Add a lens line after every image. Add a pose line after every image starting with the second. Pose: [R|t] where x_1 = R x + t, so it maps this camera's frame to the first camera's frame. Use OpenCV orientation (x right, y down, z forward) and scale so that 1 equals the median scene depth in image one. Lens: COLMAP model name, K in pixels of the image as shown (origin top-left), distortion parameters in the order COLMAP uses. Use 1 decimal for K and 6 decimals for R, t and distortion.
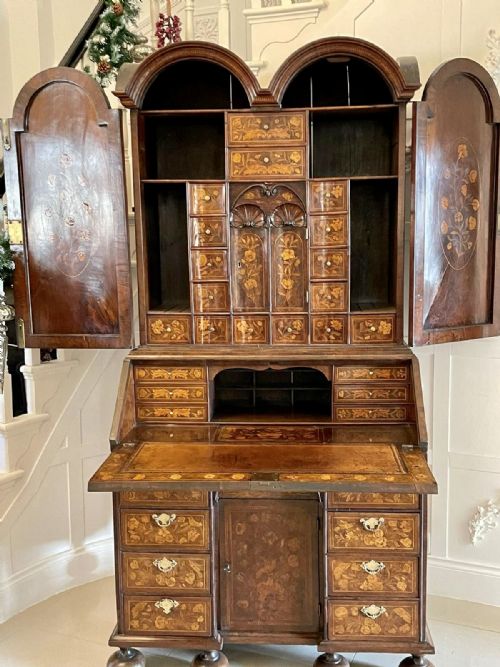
lens RADIAL K [[690.5, 0, 268.7], [0, 690.5, 318.9], [0, 0, 1]] dist [0.045512, -0.017284]
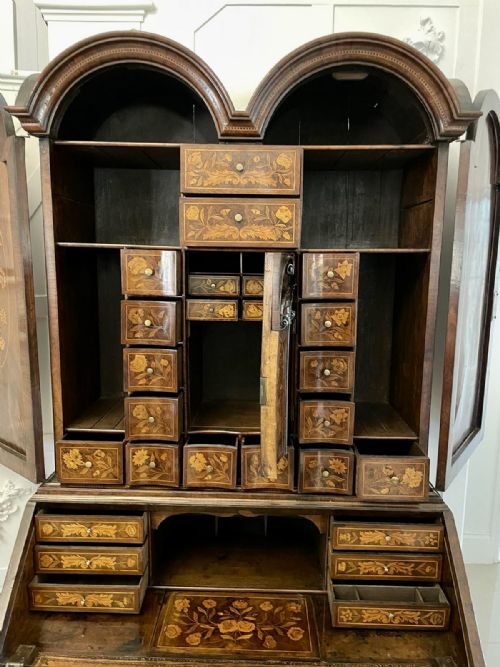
lens RADIAL K [[478.2, 0, 271.4], [0, 478.2, 334.7], [0, 0, 1]] dist [-0.046878, -0.000733]
pose [[0.997705, 0.022773, 0.063759, 0.001033], [-0.023586, 0.999649, 0.012041, -0.122363], [-0.063462, -0.013517, 0.997893, 0.535361]]
